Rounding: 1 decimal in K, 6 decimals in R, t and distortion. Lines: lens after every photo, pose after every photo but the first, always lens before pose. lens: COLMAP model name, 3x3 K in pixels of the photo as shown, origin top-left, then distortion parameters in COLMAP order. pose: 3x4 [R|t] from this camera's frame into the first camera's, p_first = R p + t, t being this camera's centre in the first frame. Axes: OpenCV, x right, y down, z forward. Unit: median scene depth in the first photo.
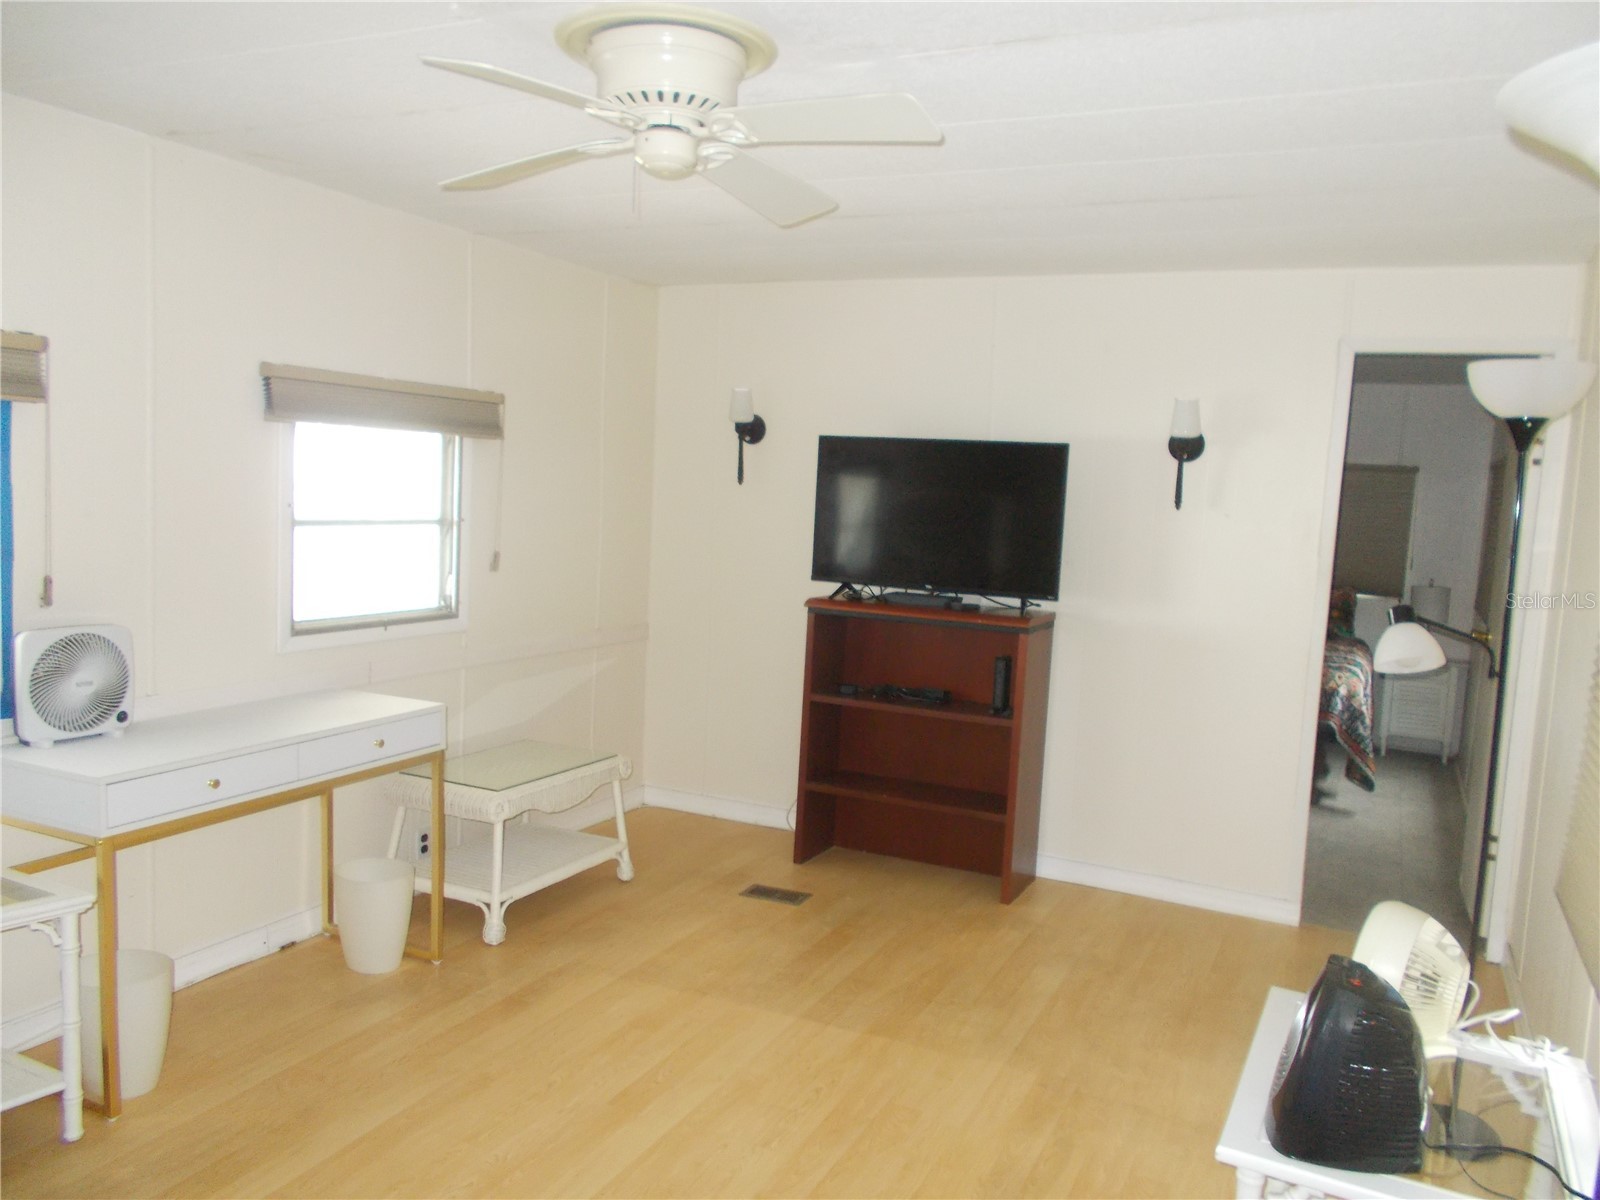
lens RADIAL K [[1205.4, 0, 806.9], [0, 1205.4, 600.9], [0, 0, 1]] dist [0.003276, -0.014467]
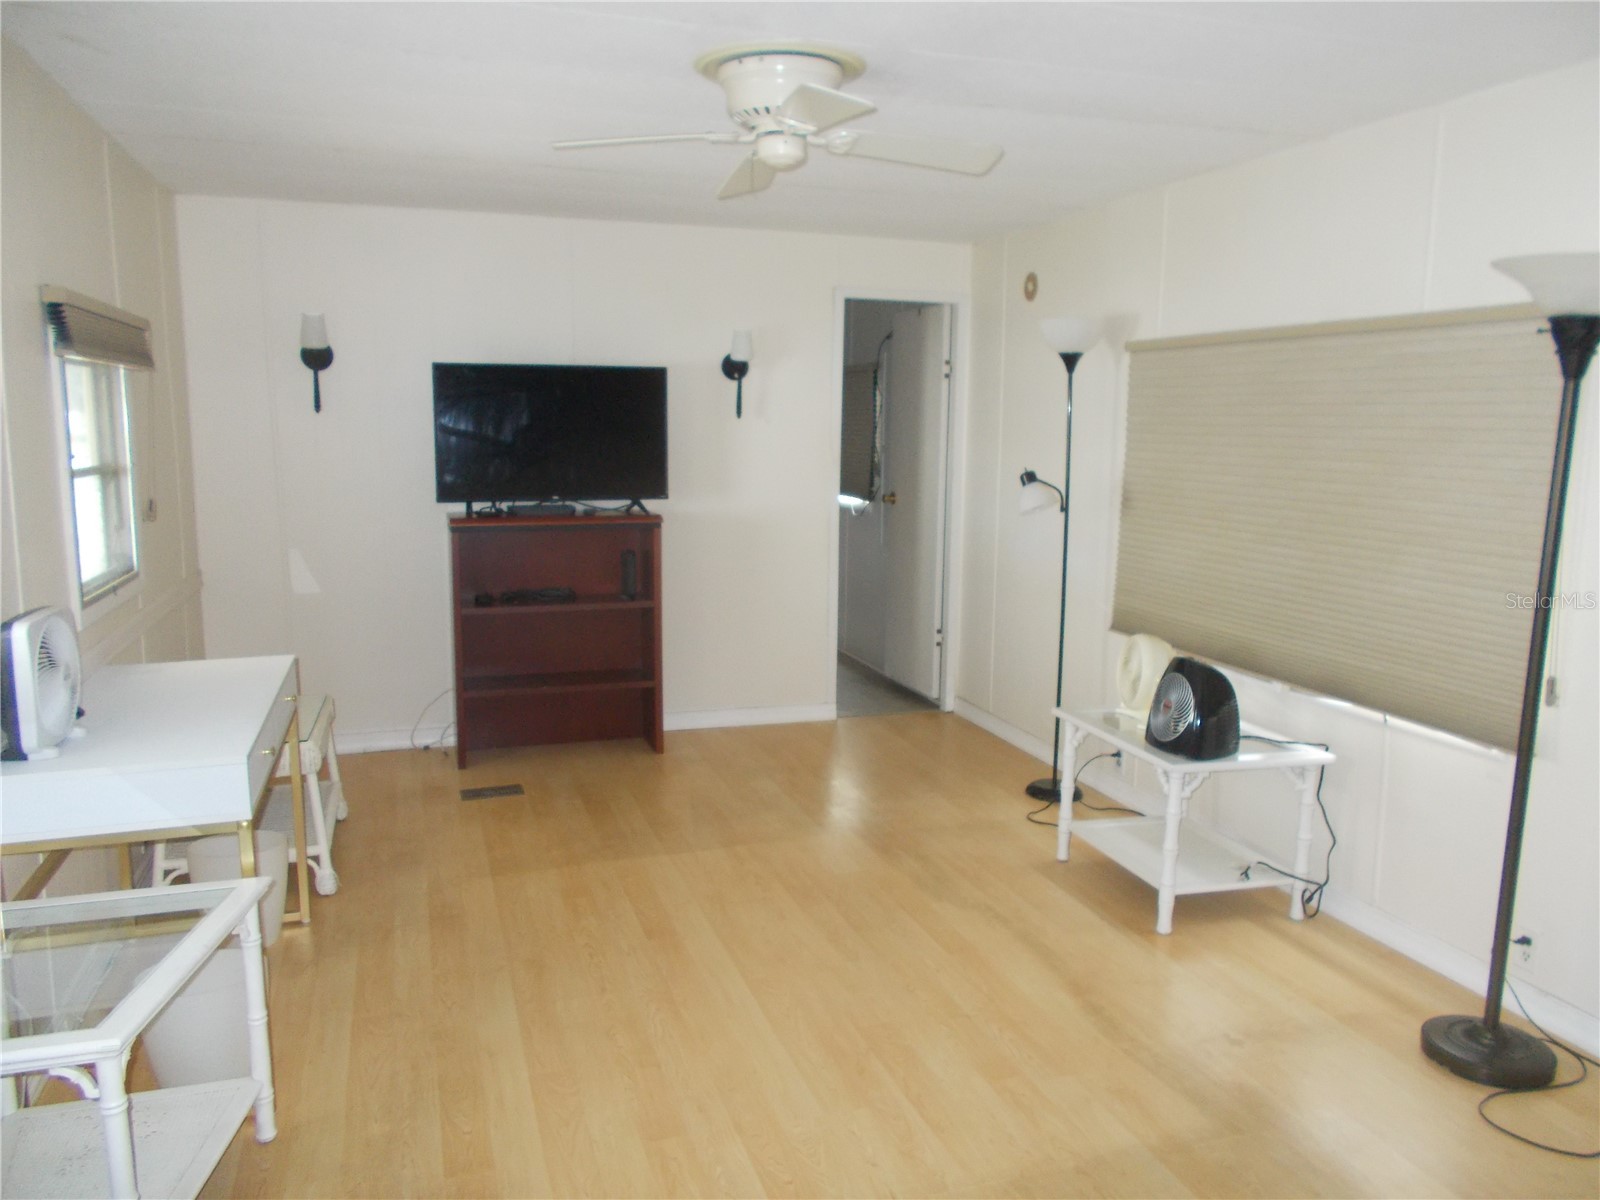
lens RADIAL K [[1205.4, 0, 807.2], [0, 1205.4, 609.0], [0, 0, 1]] dist [0.003276, -0.014467]
pose [[0.729372, -0.146697, 0.668204, -0.512172], [0.091545, 0.988883, 0.117173, -0.019885], [-0.677965, -0.024292, 0.734693, 0.017011]]
